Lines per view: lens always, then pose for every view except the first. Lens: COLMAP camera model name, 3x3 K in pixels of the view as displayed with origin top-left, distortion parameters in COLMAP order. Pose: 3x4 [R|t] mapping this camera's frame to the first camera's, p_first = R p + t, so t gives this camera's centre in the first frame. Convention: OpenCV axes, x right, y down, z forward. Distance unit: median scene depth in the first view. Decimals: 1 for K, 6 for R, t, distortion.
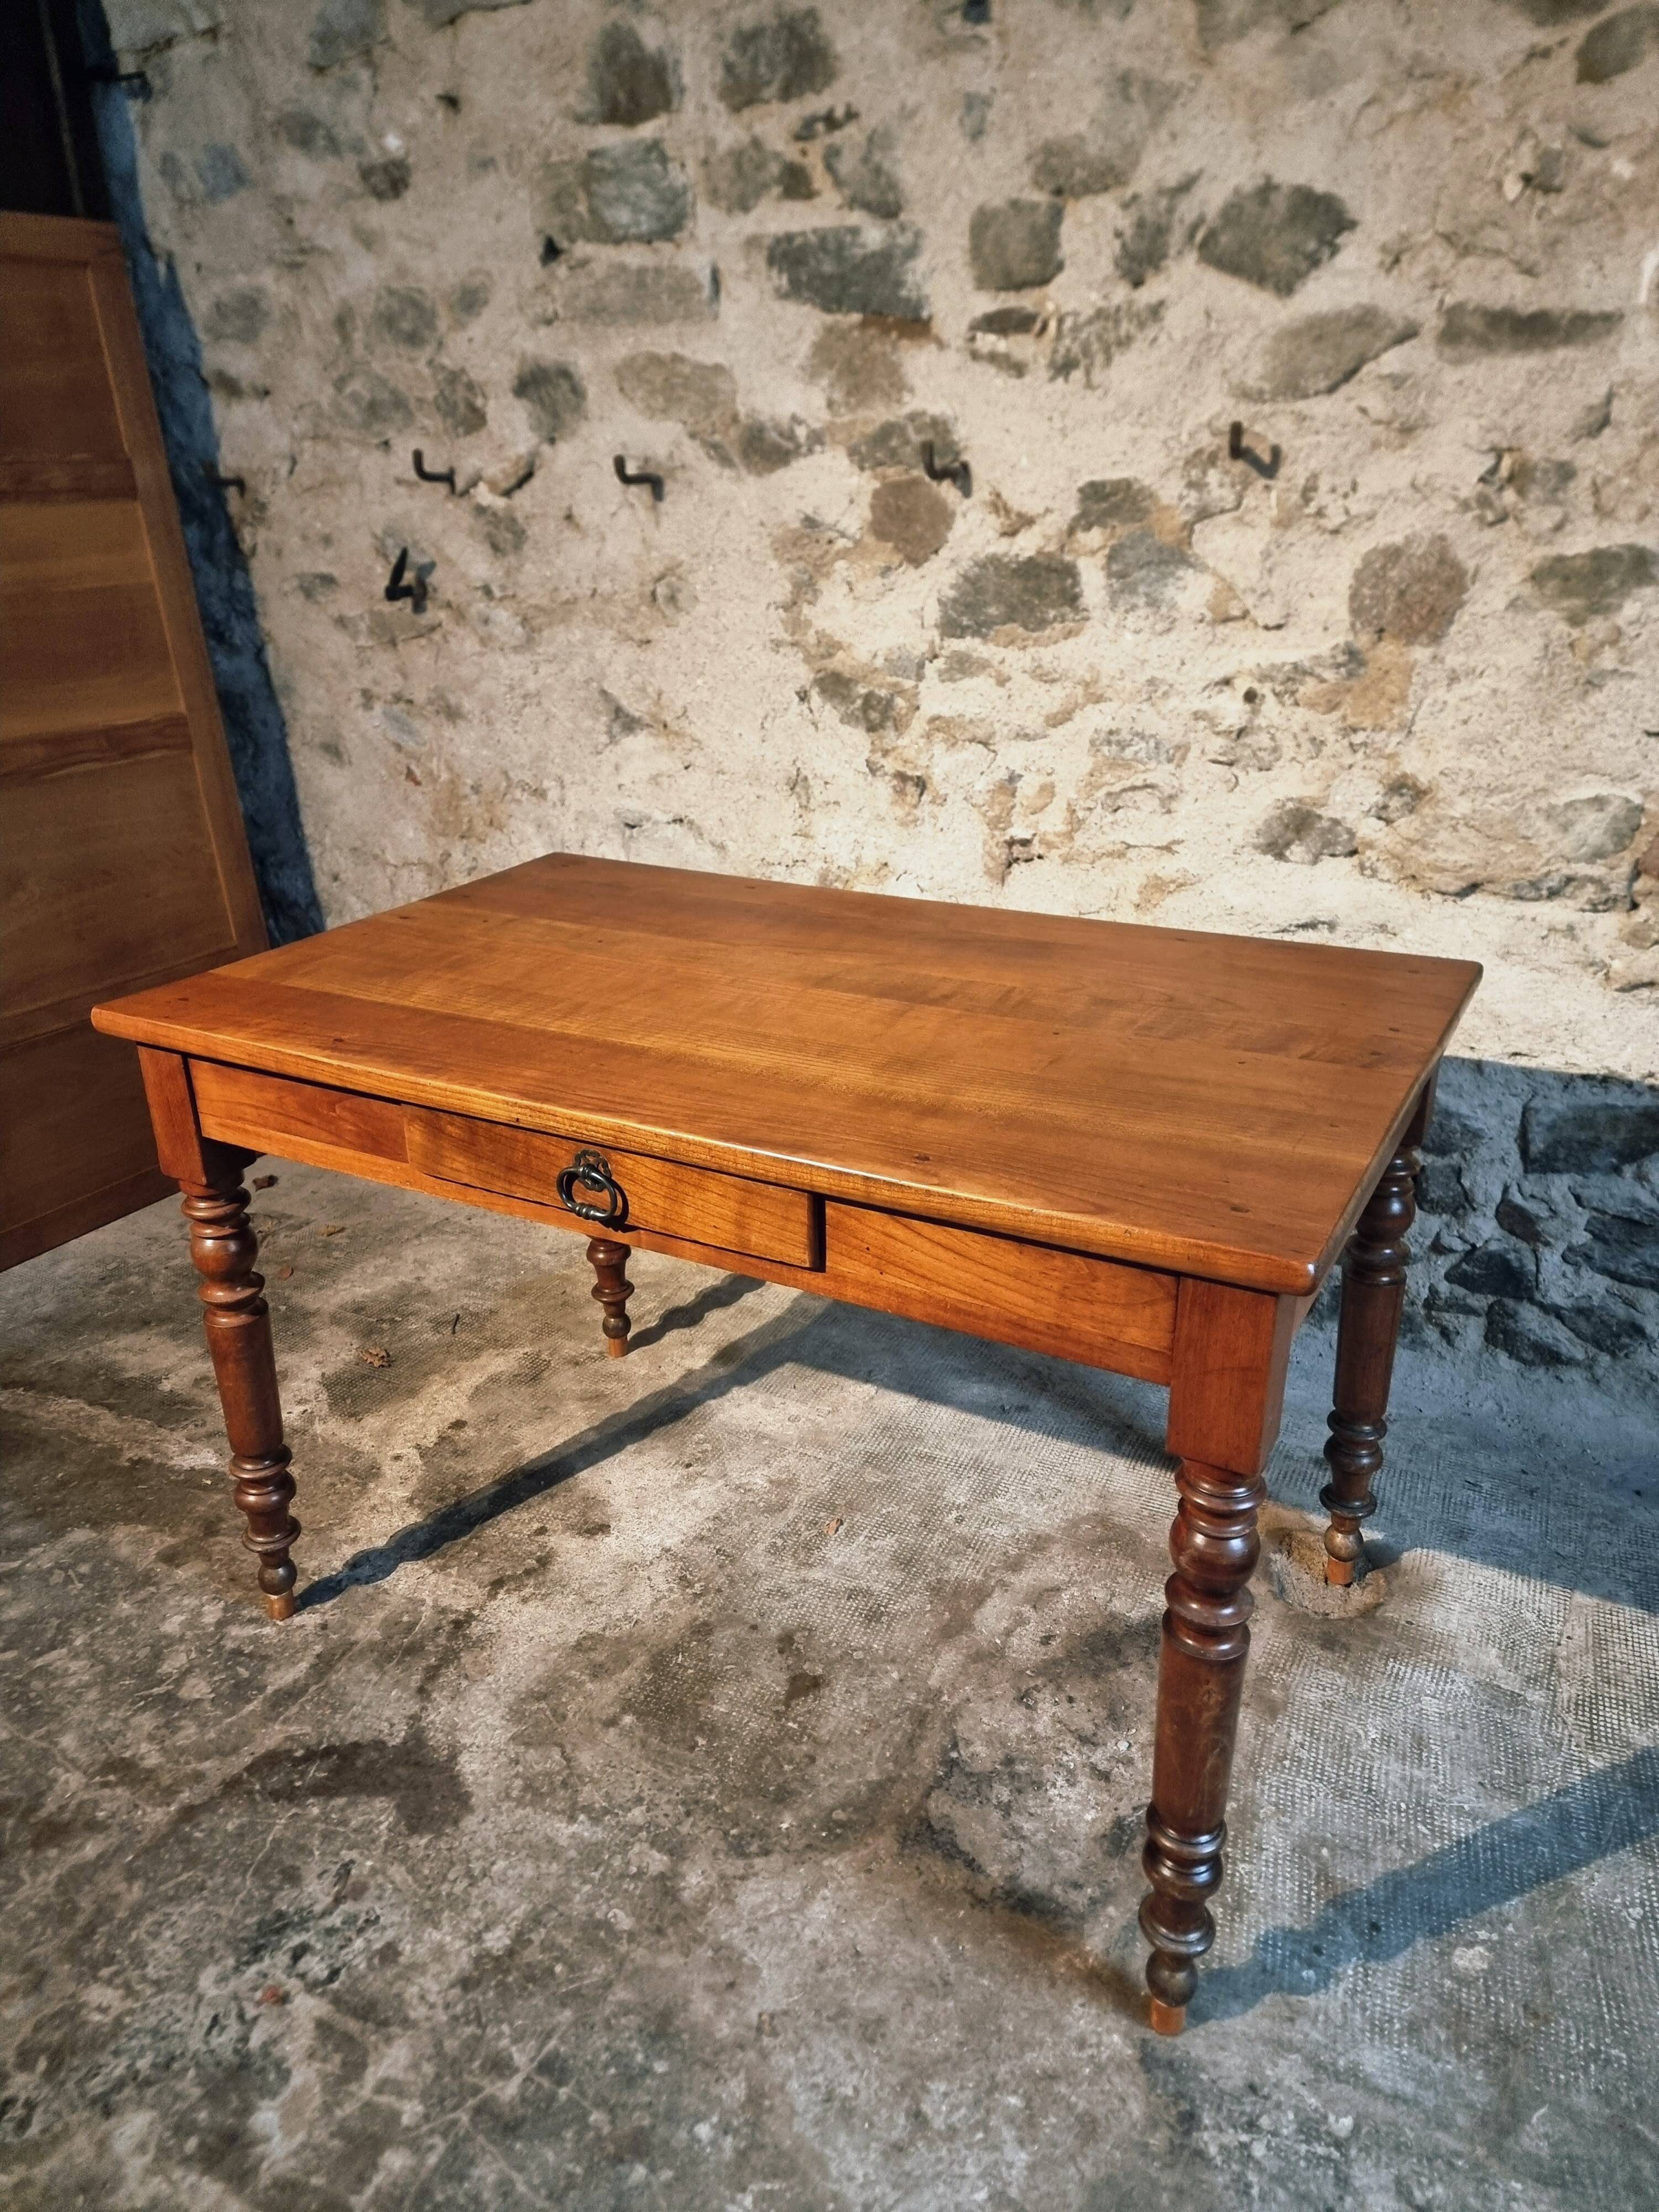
lens RADIAL K [[1494.4, 0, 826.6], [0, 1494.4, 1099.9], [0, 0, 1]] dist [0.071431, -0.062106]
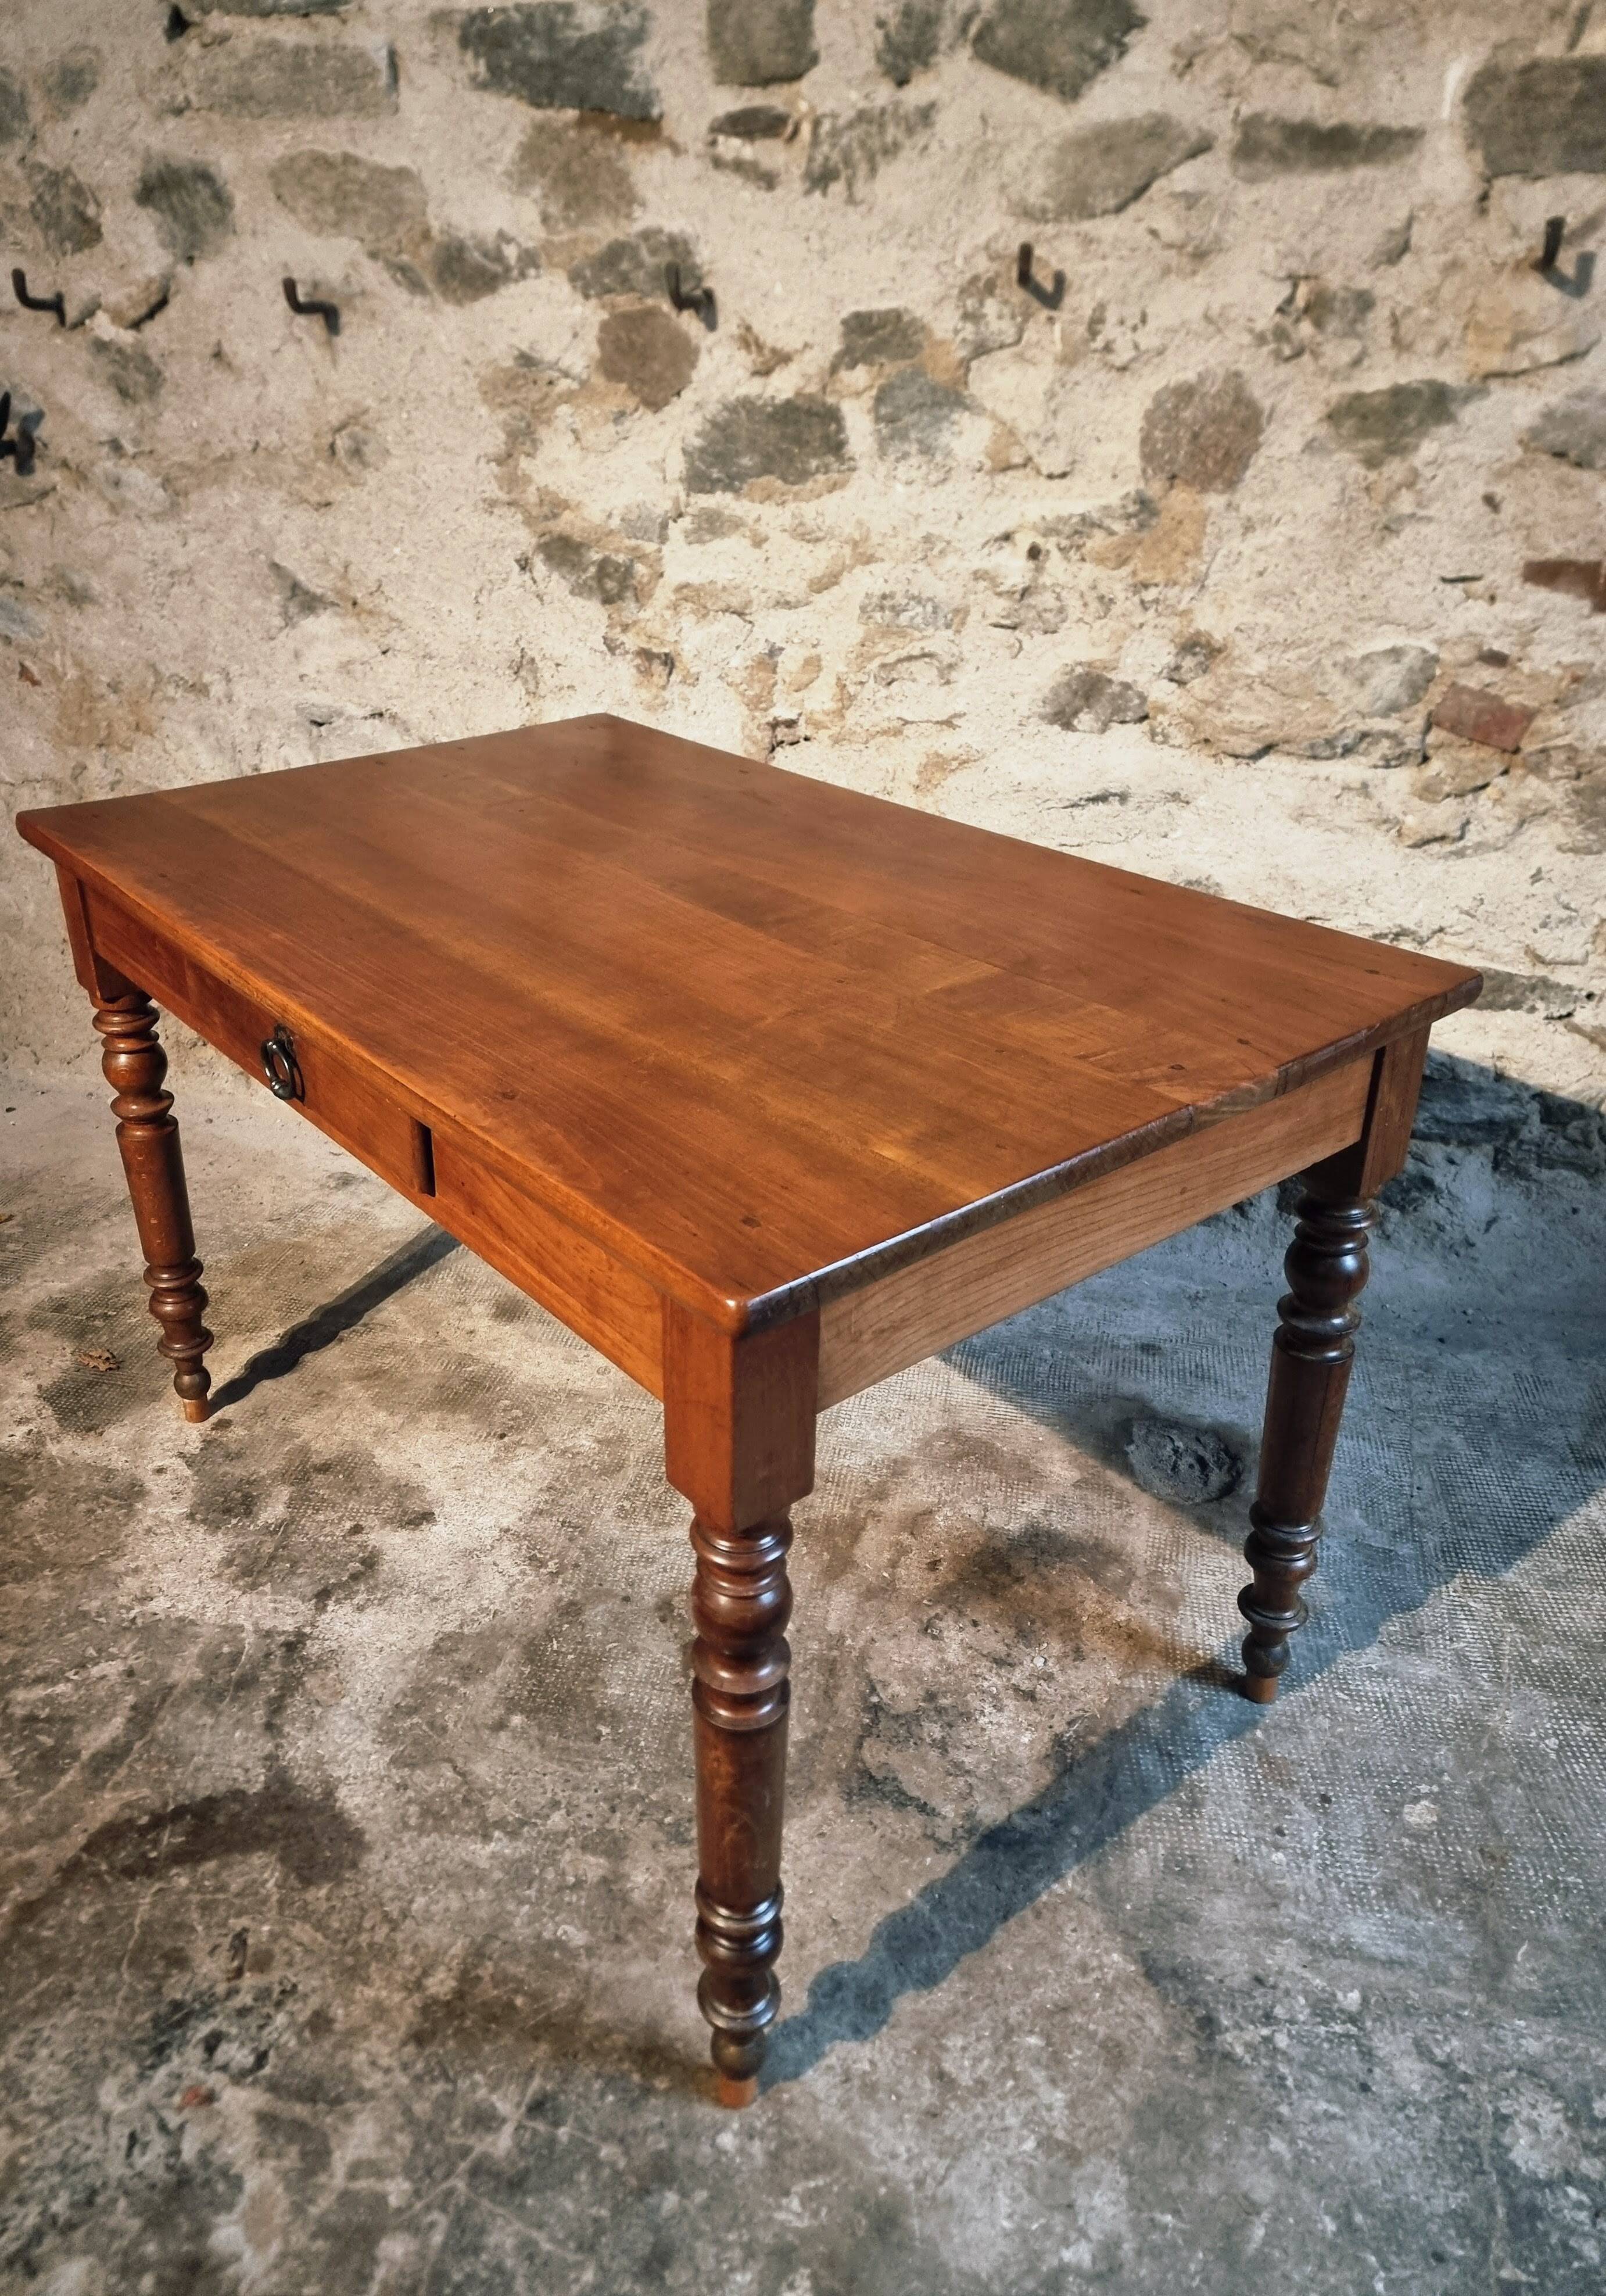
lens RADIAL K [[1572.3, 0, 715.6], [0, 1572.3, 1124.9], [0, 0, 1]] dist [0.066407, -0.054131]
pose [[0.977067, -0.091917, 0.192072, -0.137171], [0.077966, 0.993822, 0.078985, -0.008546], [-0.198146, -0.062199, 0.978197, 0.056476]]
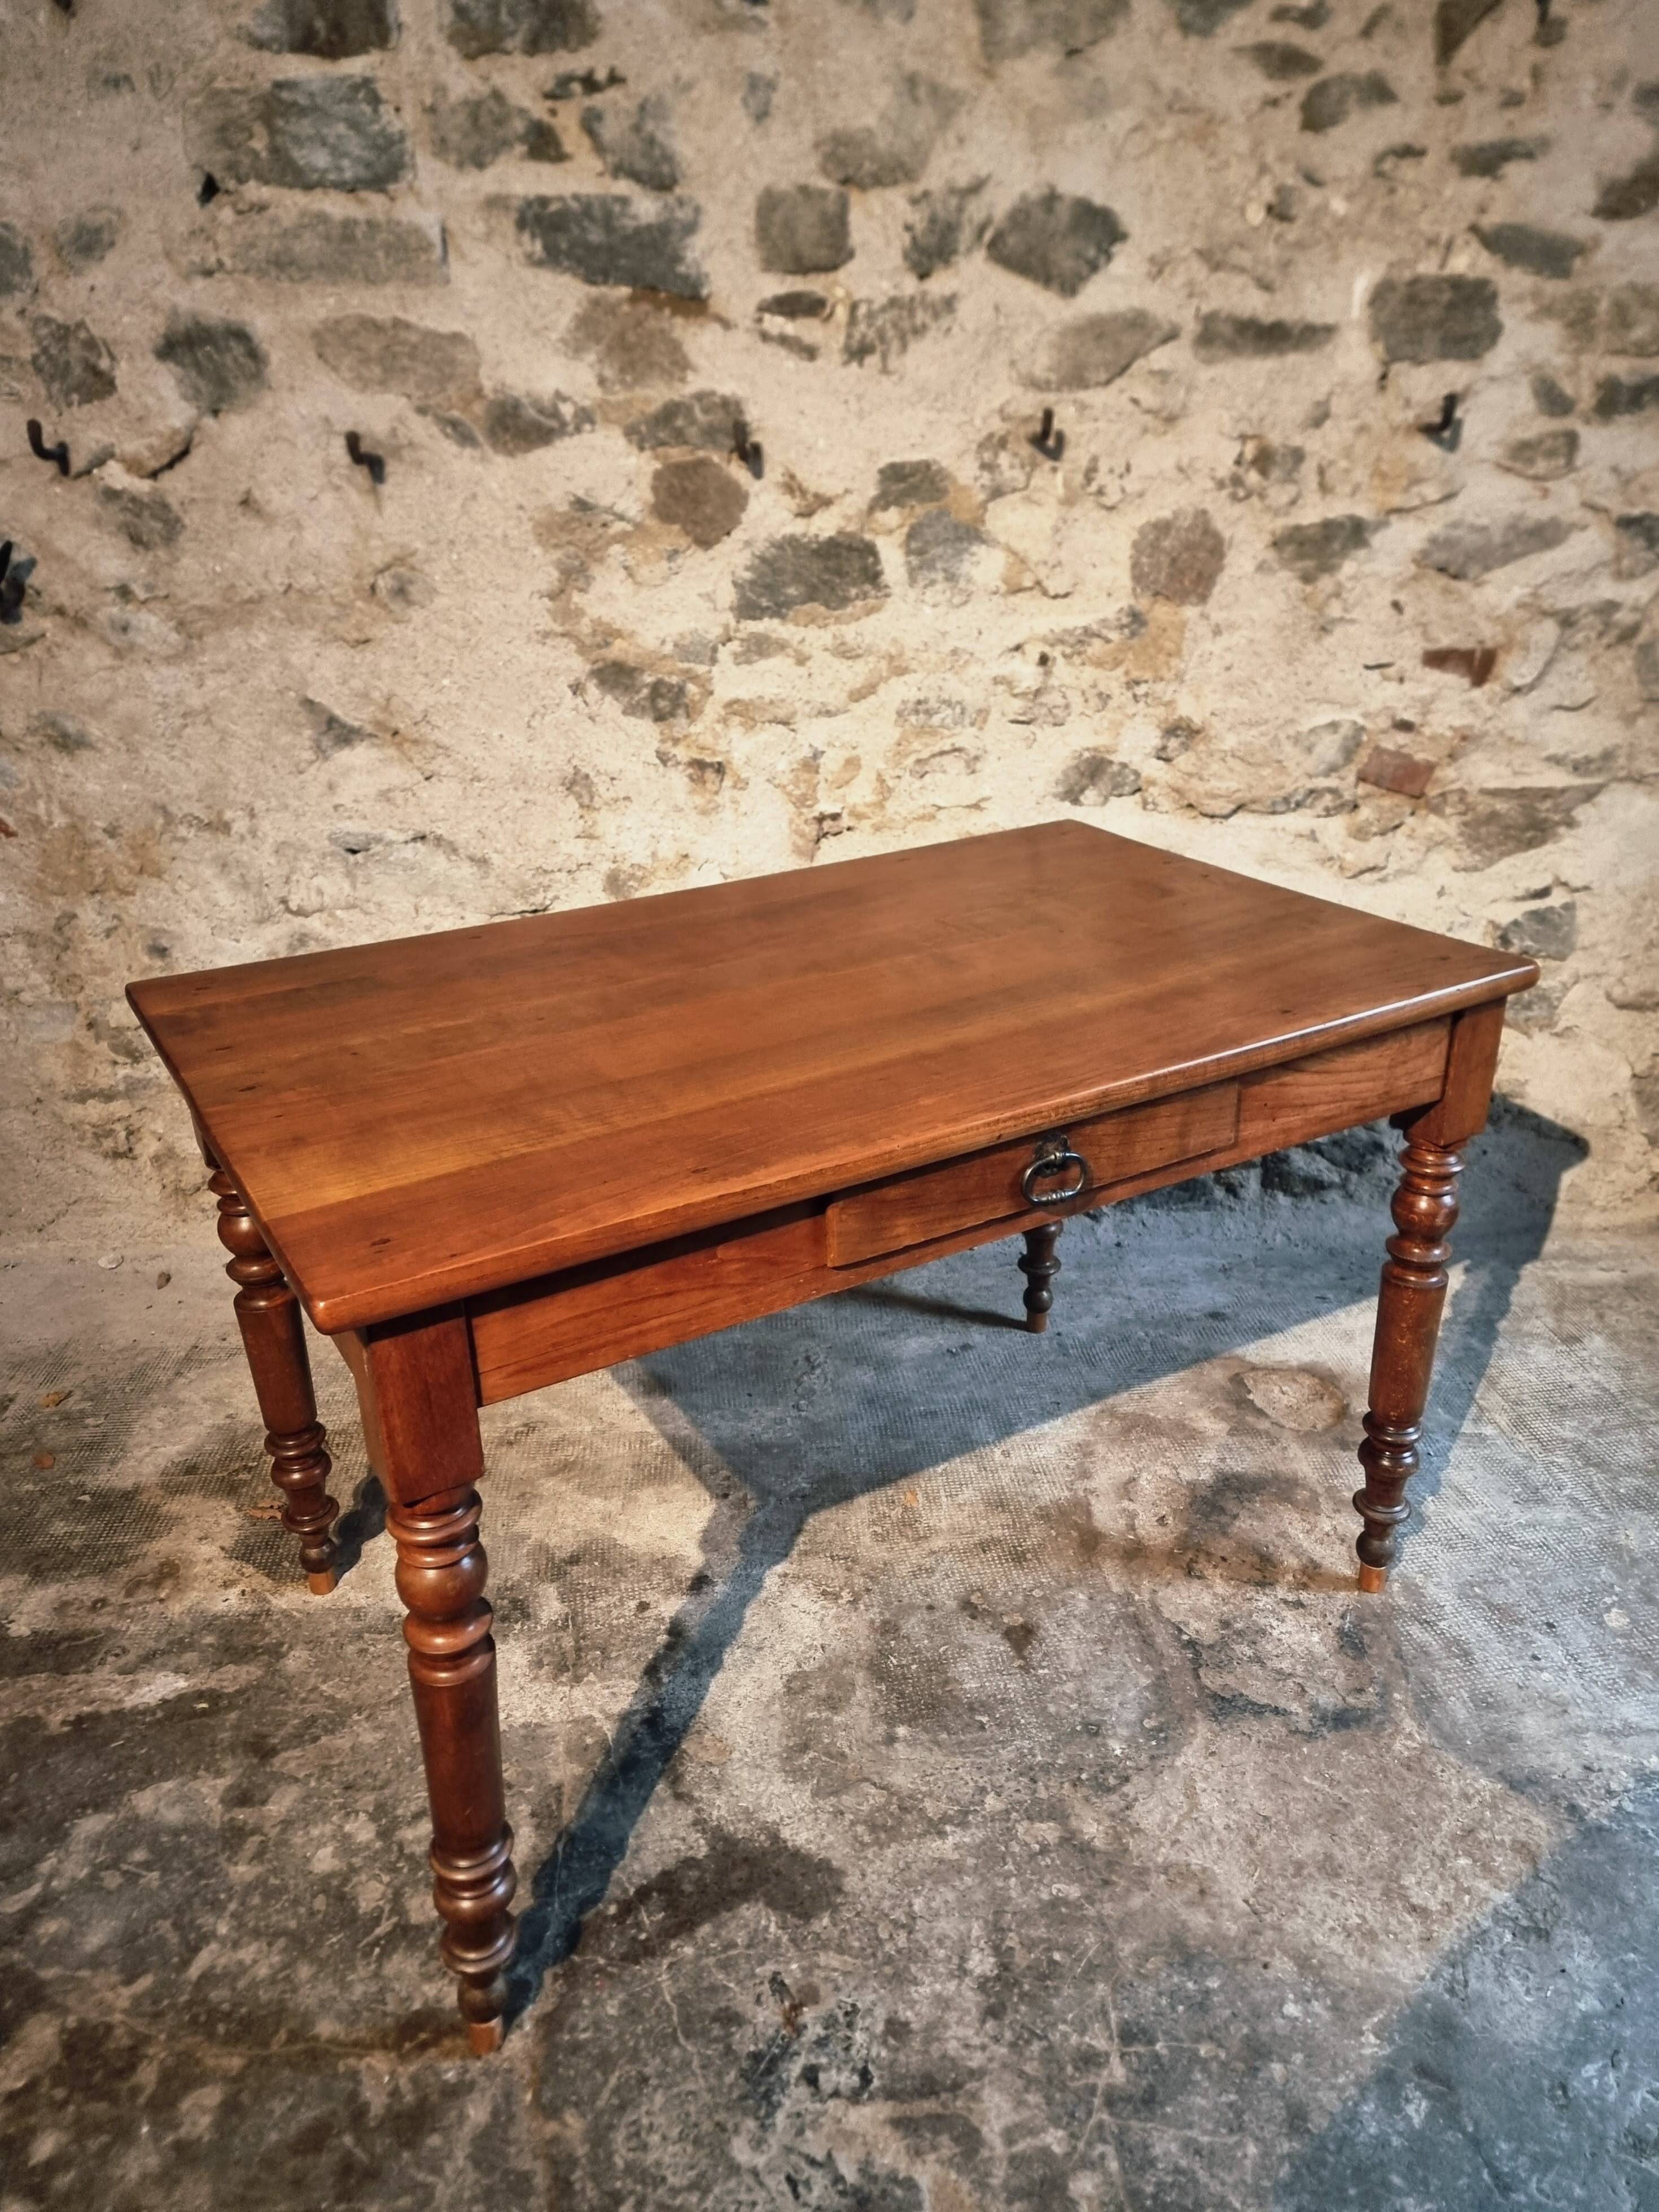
lens RADIAL K [[1525.1, 0, 813.7], [0, 1525.1, 1109.9], [0, 0, 1]] dist [0.071970, -0.063058]
pose [[0.855667, -0.198322, 0.478019, -0.479721], [0.196542, 0.978988, 0.054349, -0.039734], [-0.478753, 0.047447, 0.876666, 0.112715]]
